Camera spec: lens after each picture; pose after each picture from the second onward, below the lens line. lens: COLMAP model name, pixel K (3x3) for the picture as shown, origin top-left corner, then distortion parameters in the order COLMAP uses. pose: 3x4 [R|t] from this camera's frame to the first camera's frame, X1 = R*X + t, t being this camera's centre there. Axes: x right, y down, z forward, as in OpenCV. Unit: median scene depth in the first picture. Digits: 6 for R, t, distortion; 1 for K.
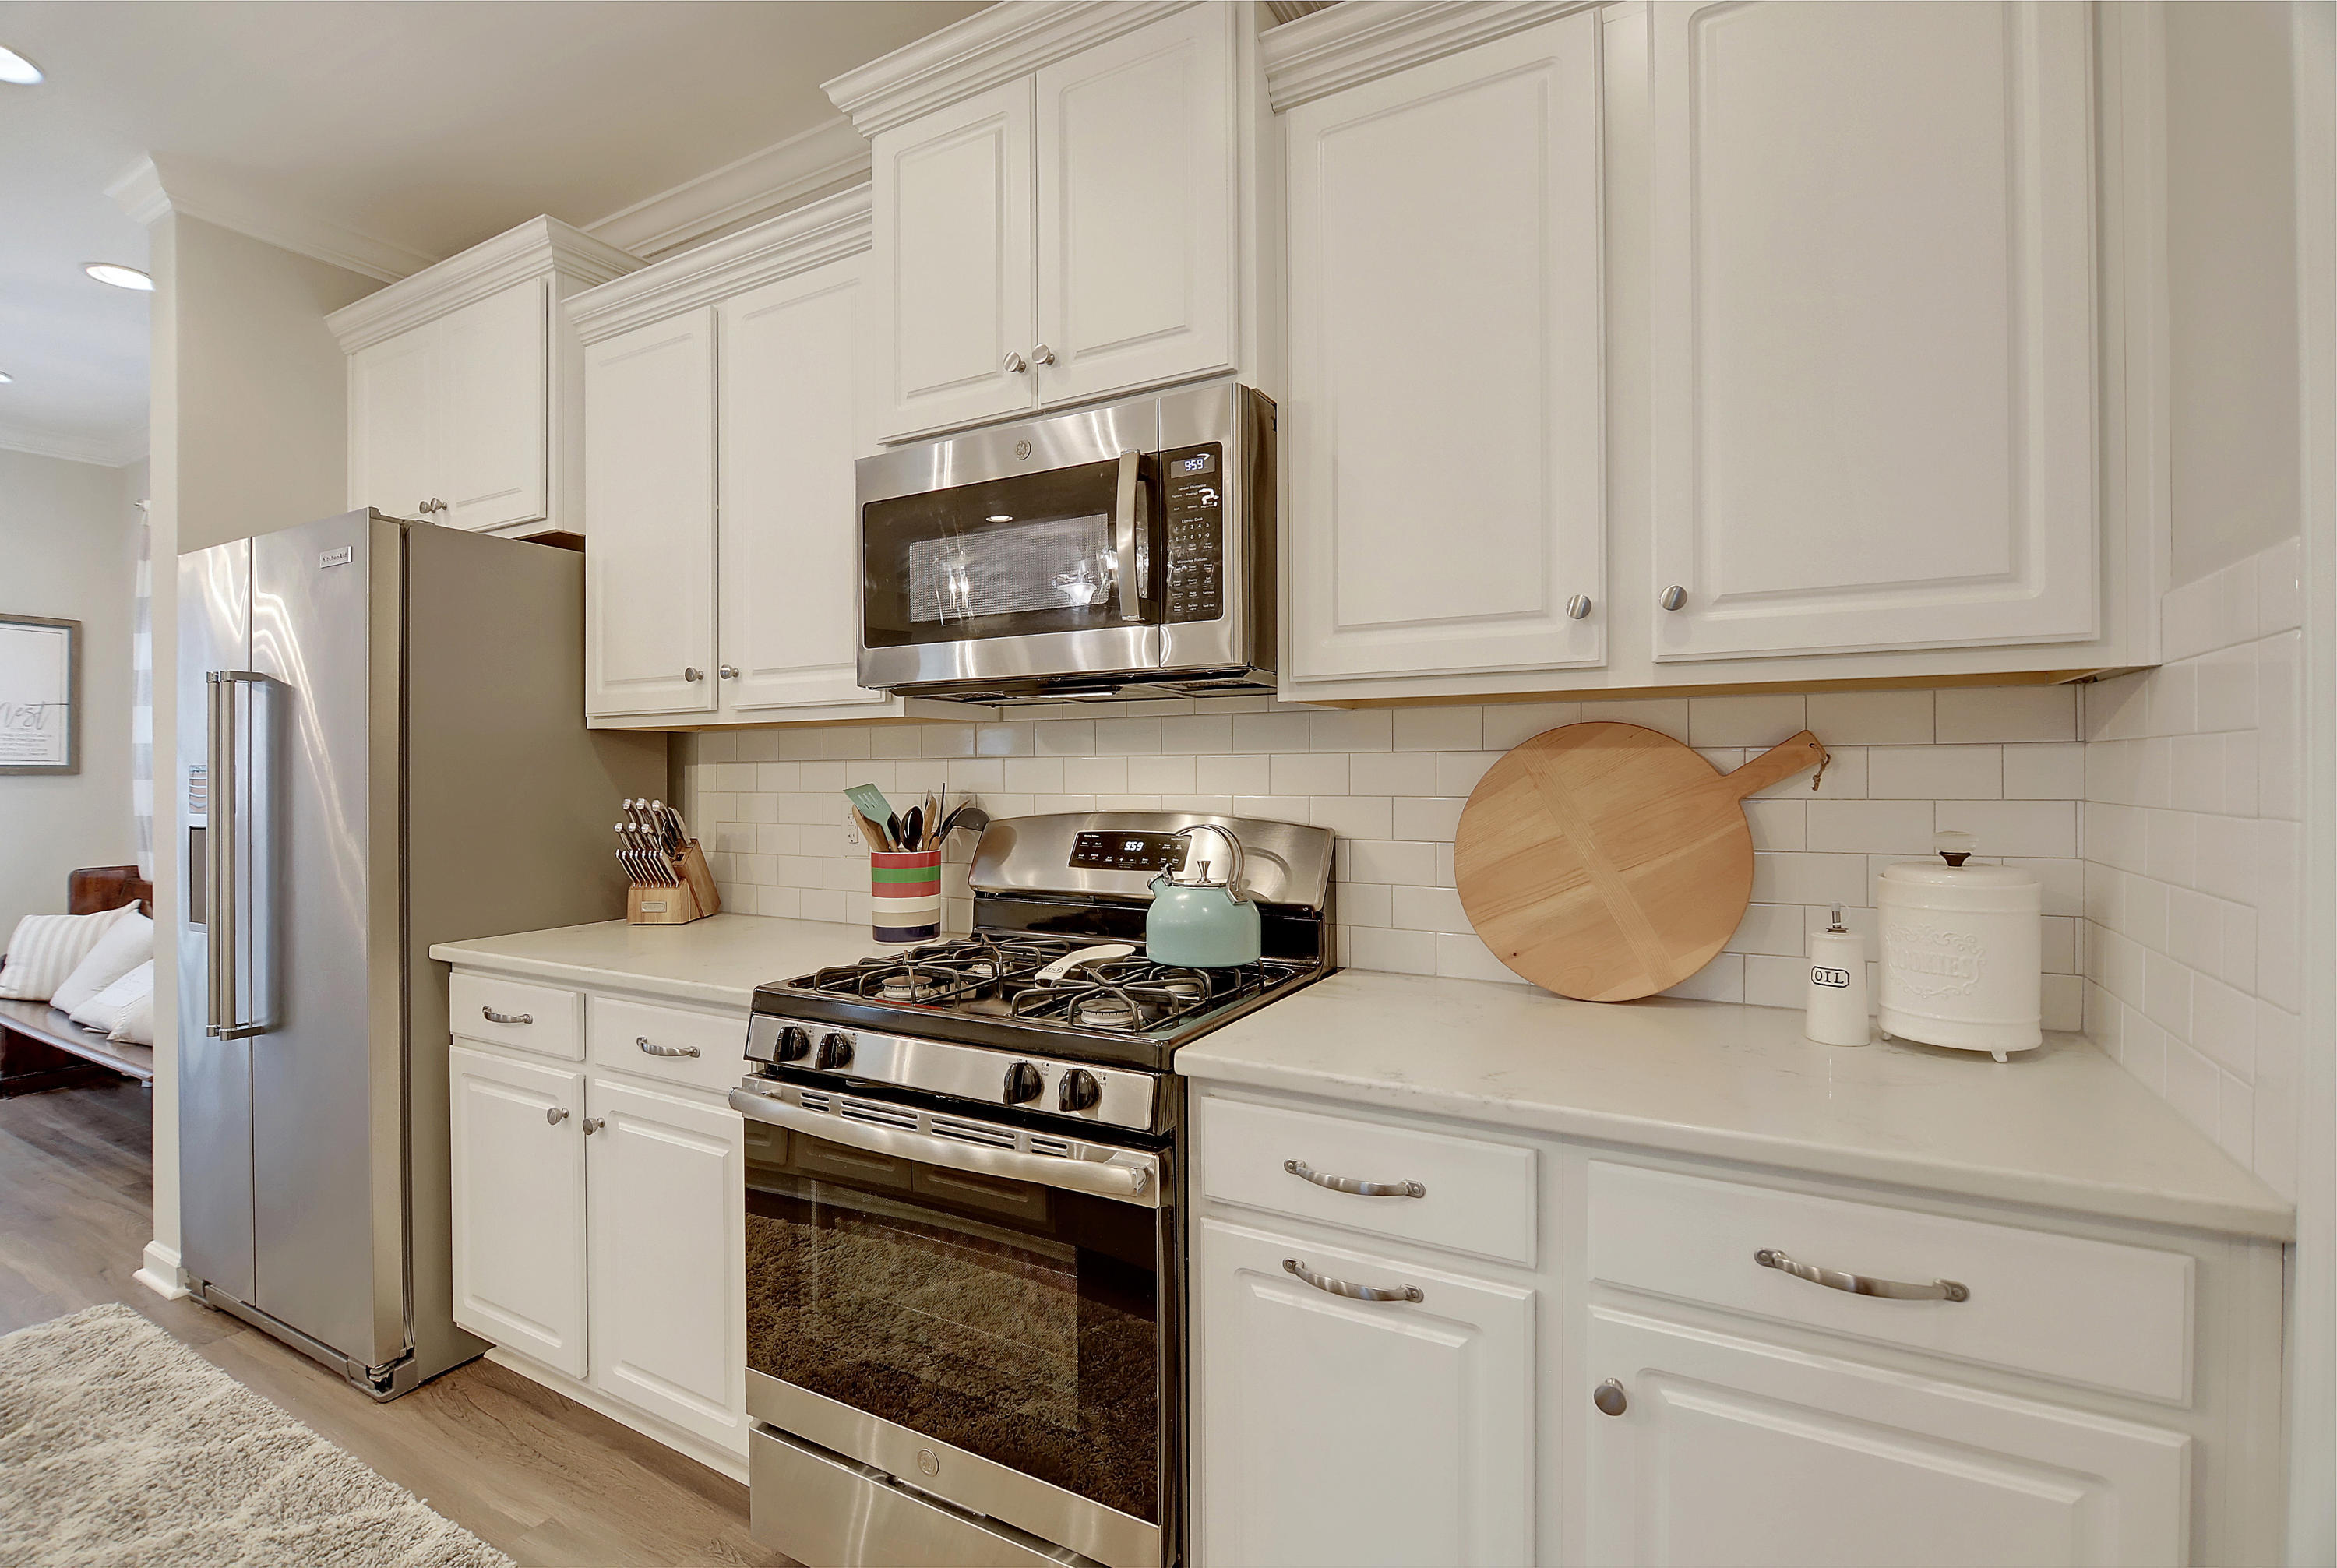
lens RADIAL K [[1058.1, 0, 1169.9], [0, 1058.1, 763.8], [0, 0, 1]] dist [-0.016462, -0.002598]
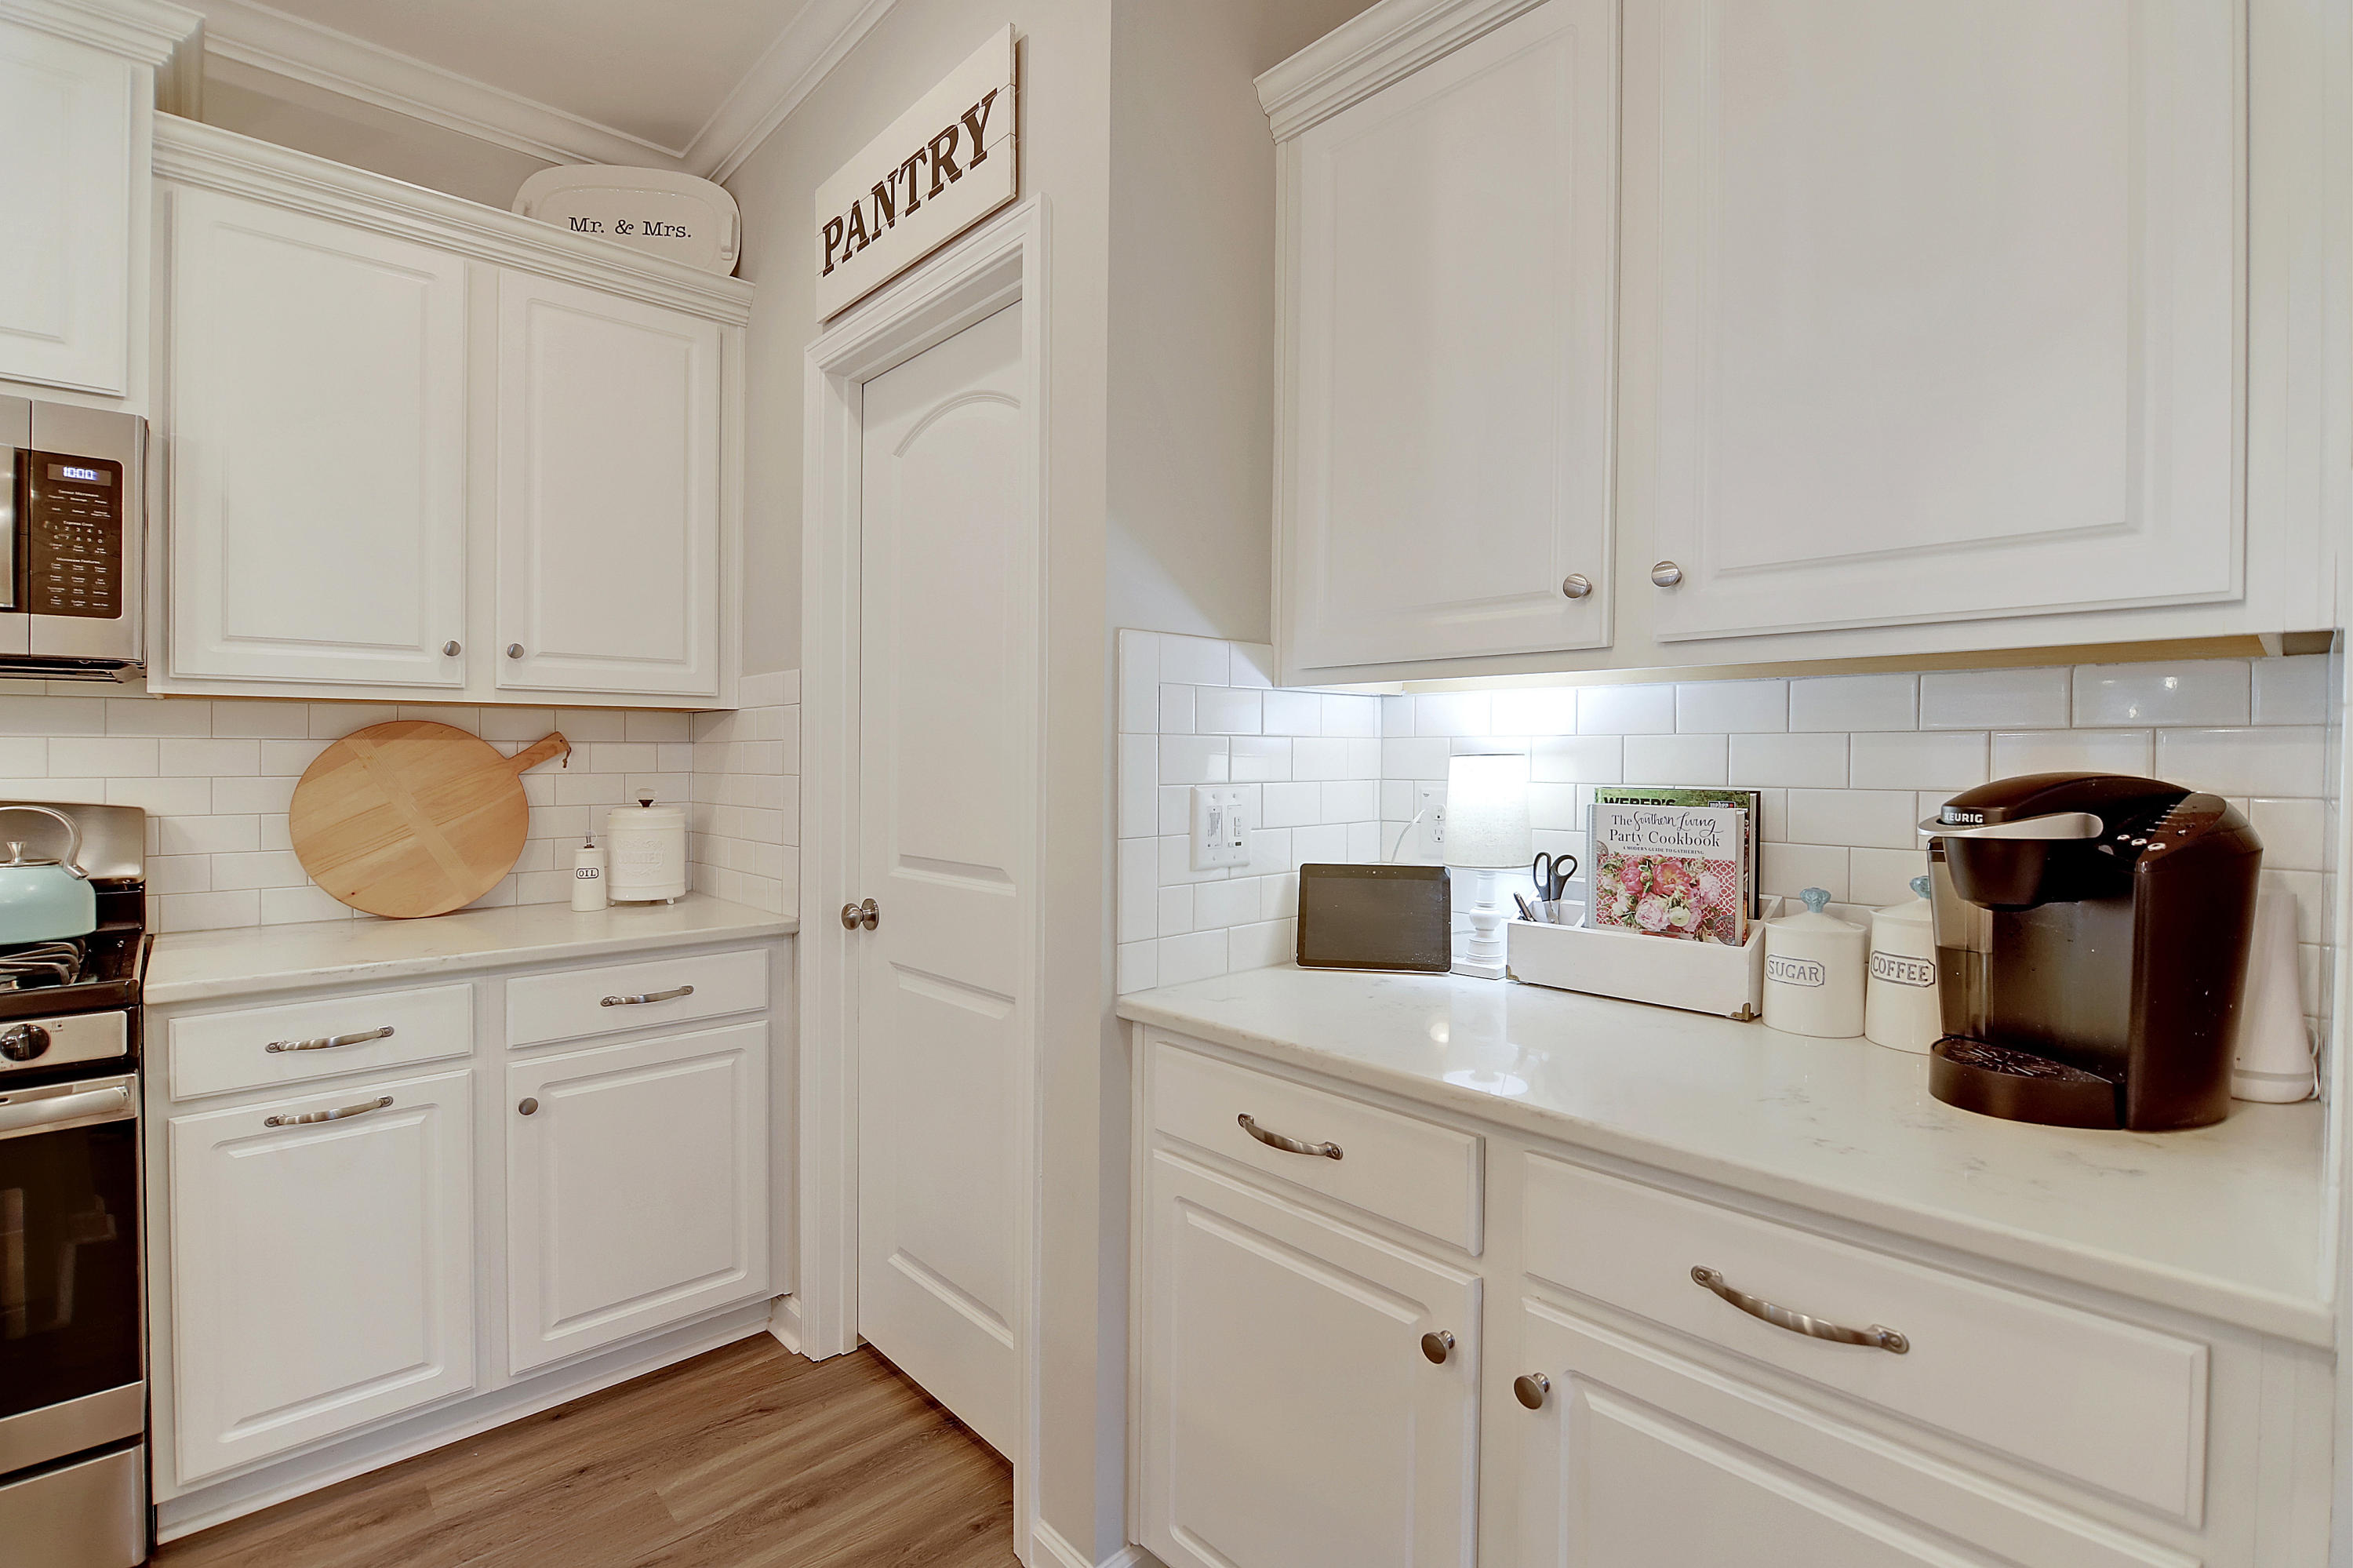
lens RADIAL K [[1065.4, 0, 1164.8], [0, 1065.4, 776.4], [0, 0, 1]] dist [-0.016462, -0.002598]
pose [[0.304836, -0.010279, 0.952349, -0.683817], [-0.007174, 0.999889, 0.013088, 0.009223], [-0.952378, -0.010822, 0.304728, -0.411456]]
